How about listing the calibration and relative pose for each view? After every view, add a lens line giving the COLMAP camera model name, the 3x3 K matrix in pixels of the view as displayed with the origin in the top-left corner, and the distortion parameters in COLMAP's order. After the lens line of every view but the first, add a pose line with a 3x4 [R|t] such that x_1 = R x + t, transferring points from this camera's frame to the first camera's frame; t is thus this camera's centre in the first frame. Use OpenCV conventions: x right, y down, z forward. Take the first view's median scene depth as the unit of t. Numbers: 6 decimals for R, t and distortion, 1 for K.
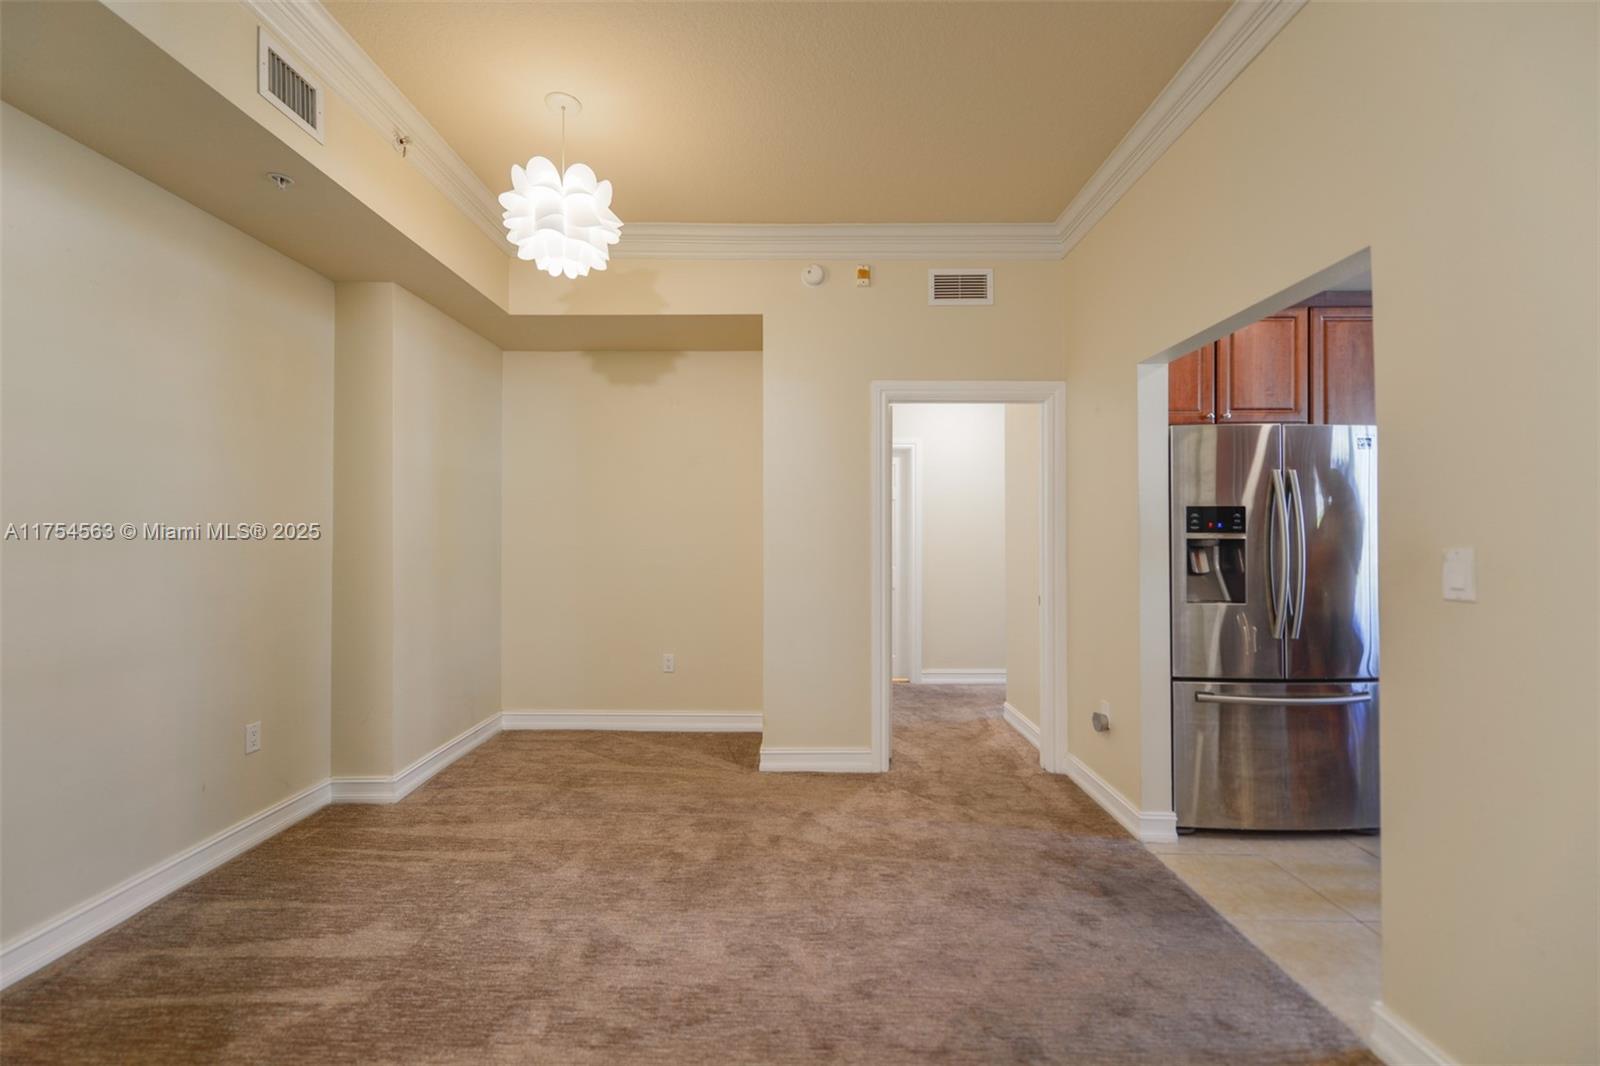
lens RADIAL K [[631.1, 0, 792.1], [0, 631.1, 528.4], [0, 0, 1]] dist [0.009620, -0.004272]
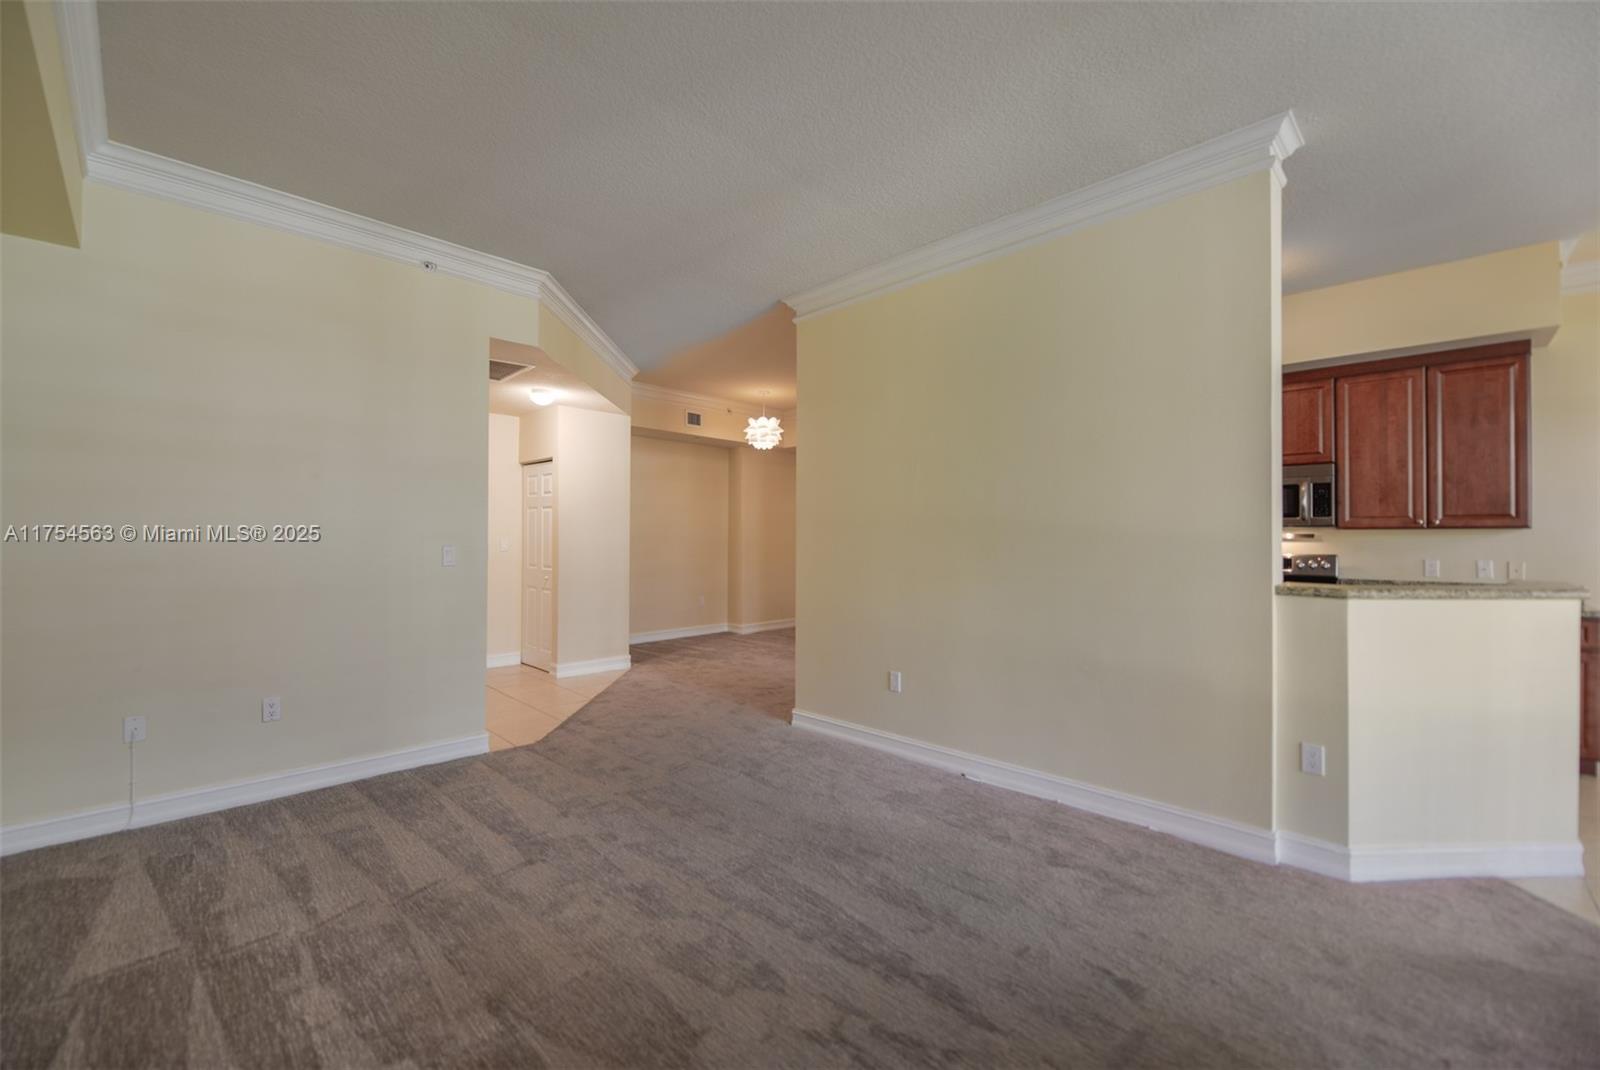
lens RADIAL K [[651.5, 0, 792.8], [0, 651.5, 532.7], [0, 0, 1]] dist [-0.000028, -0.000060]
pose [[0.715690, -0.003552, -0.698409, 1.649150], [0.005584, 0.999984, 0.000636, -0.015941], [0.698395, -0.004355, 0.715699, -0.960254]]
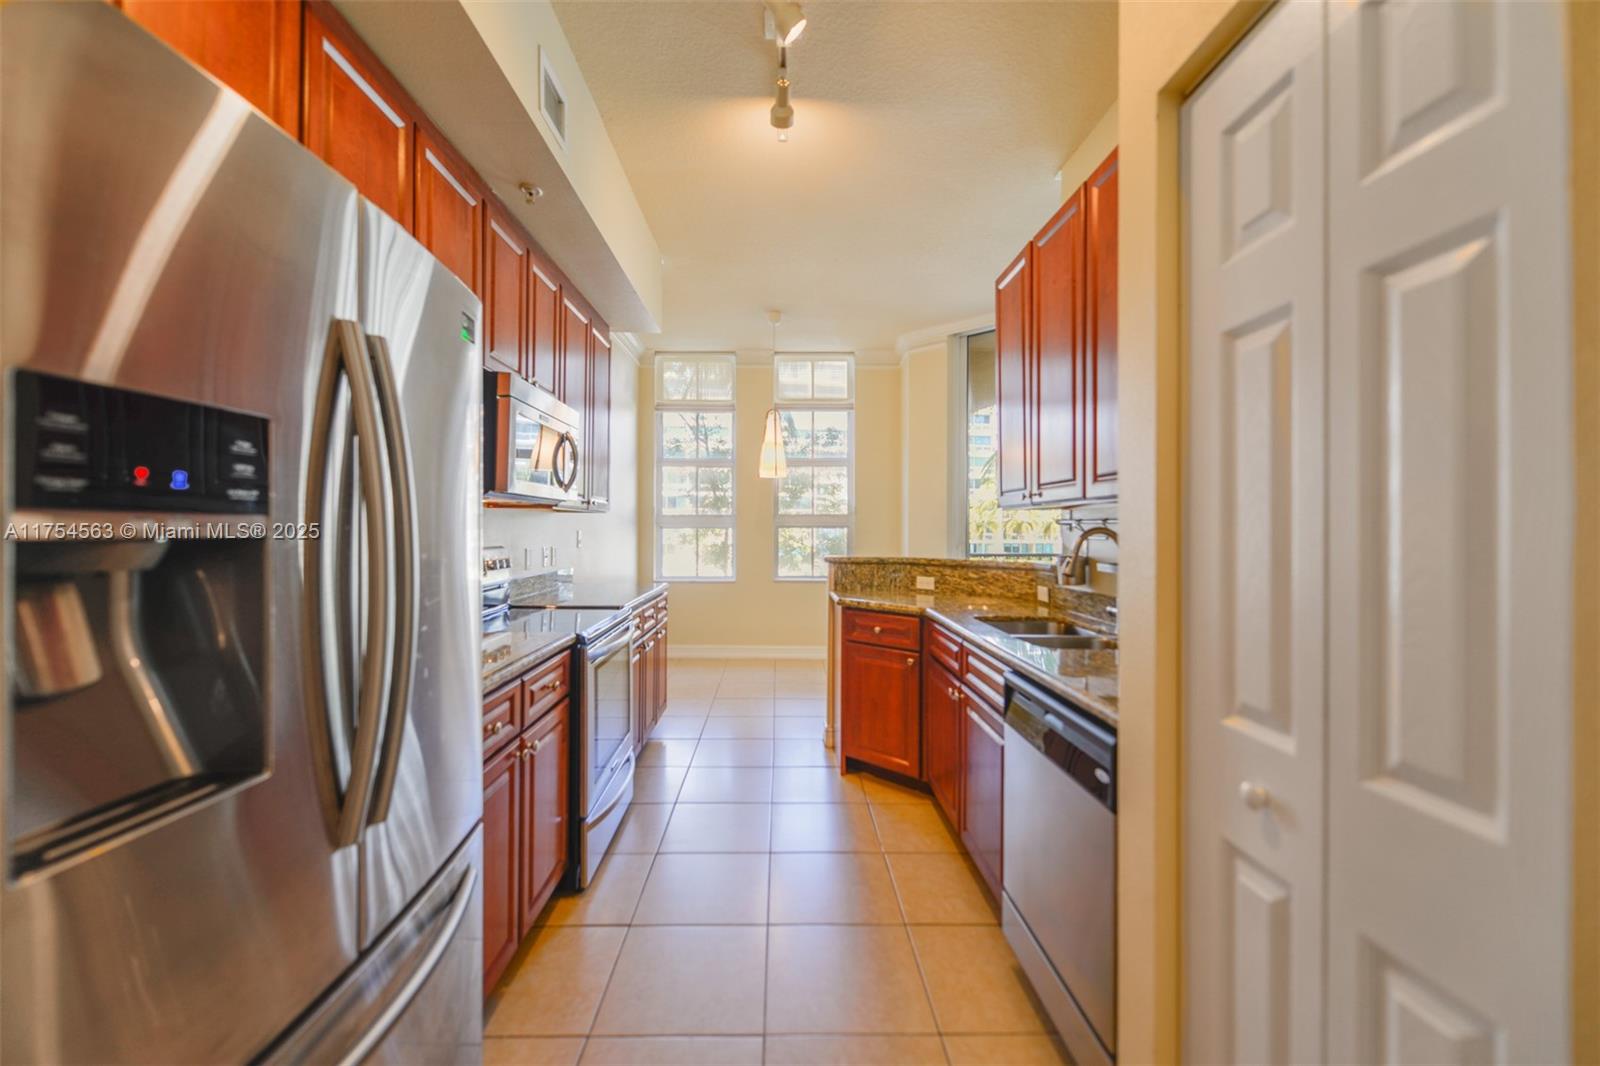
lens RADIAL K [[632.3, 0, 794.3], [0, 632.3, 527.2], [0, 0, 1]] dist [-0.000562, -0.000823]
pose [[-0.031193, 0.001978, 0.999511, 0.418375], [-0.014938, 0.999885, -0.002445, 0.009197], [-0.999402, -0.015007, -0.031160, 0.754323]]
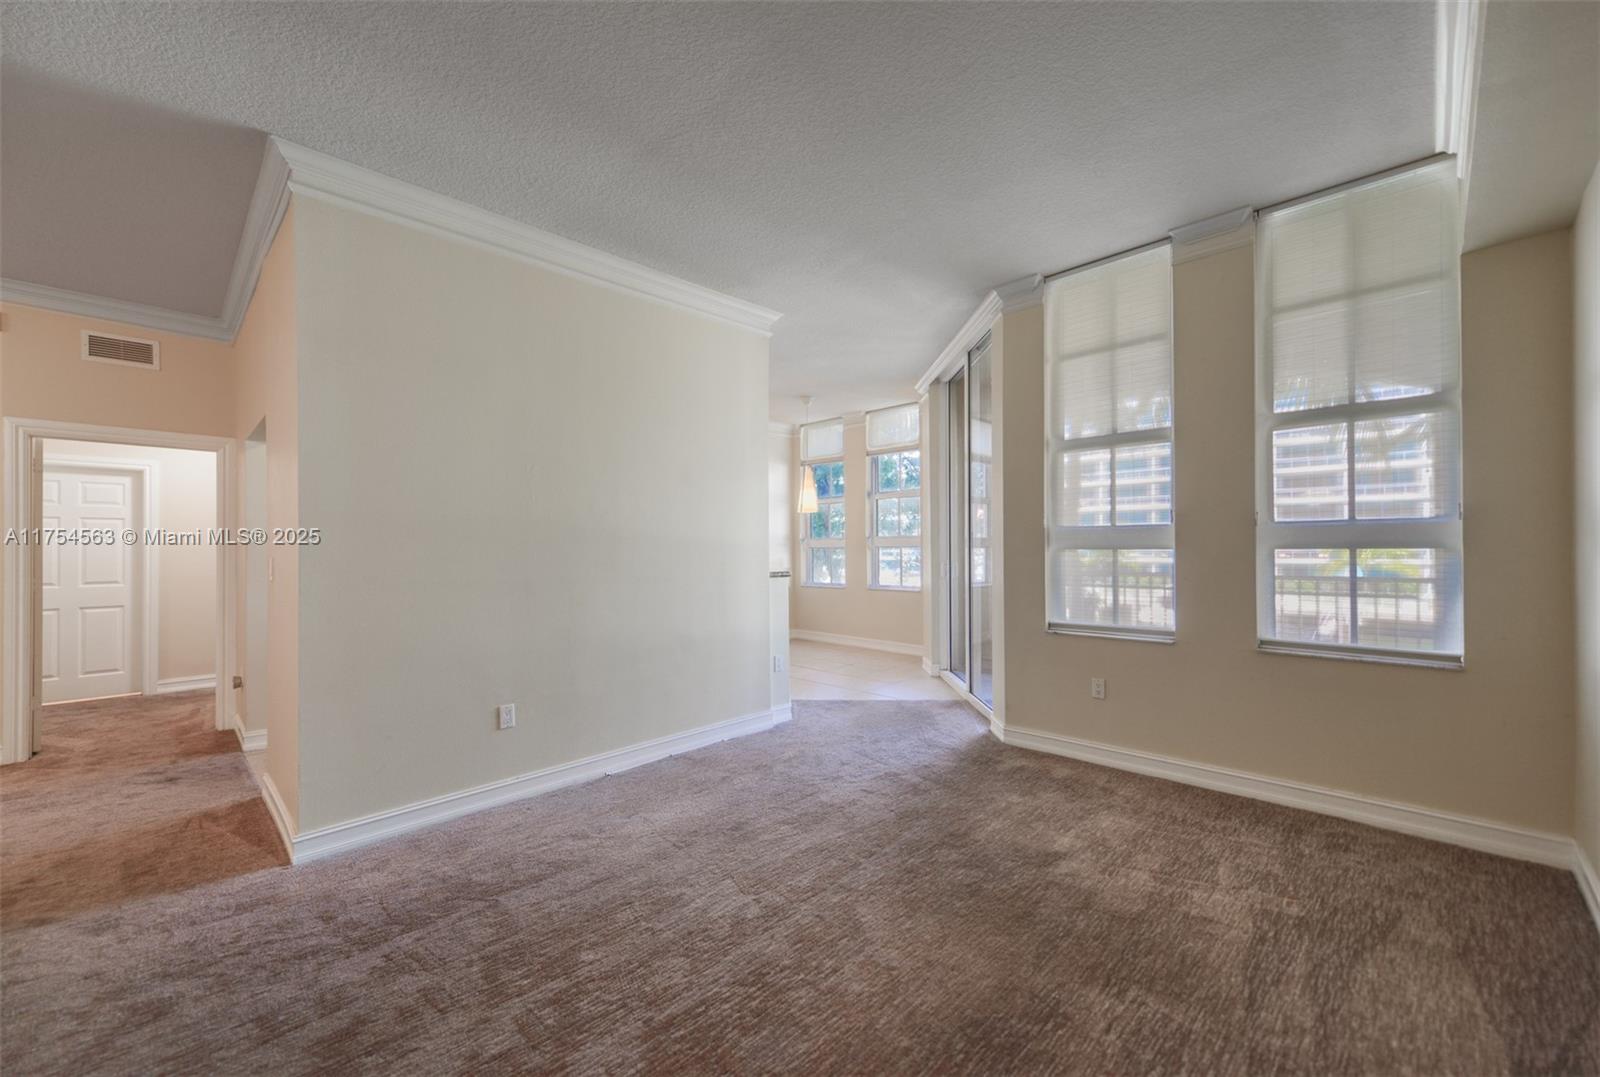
lens RADIAL K [[635.0, 0, 790.8], [0, 635.0, 543.9], [0, 0, 1]] dist [0.010975, -0.000019]
pose [[0.700131, -0.000932, 0.714014, 0.356303], [0.000001, 0.999999, 0.001303, -0.011320], [-0.714014, -0.000911, 0.700131, -0.994284]]
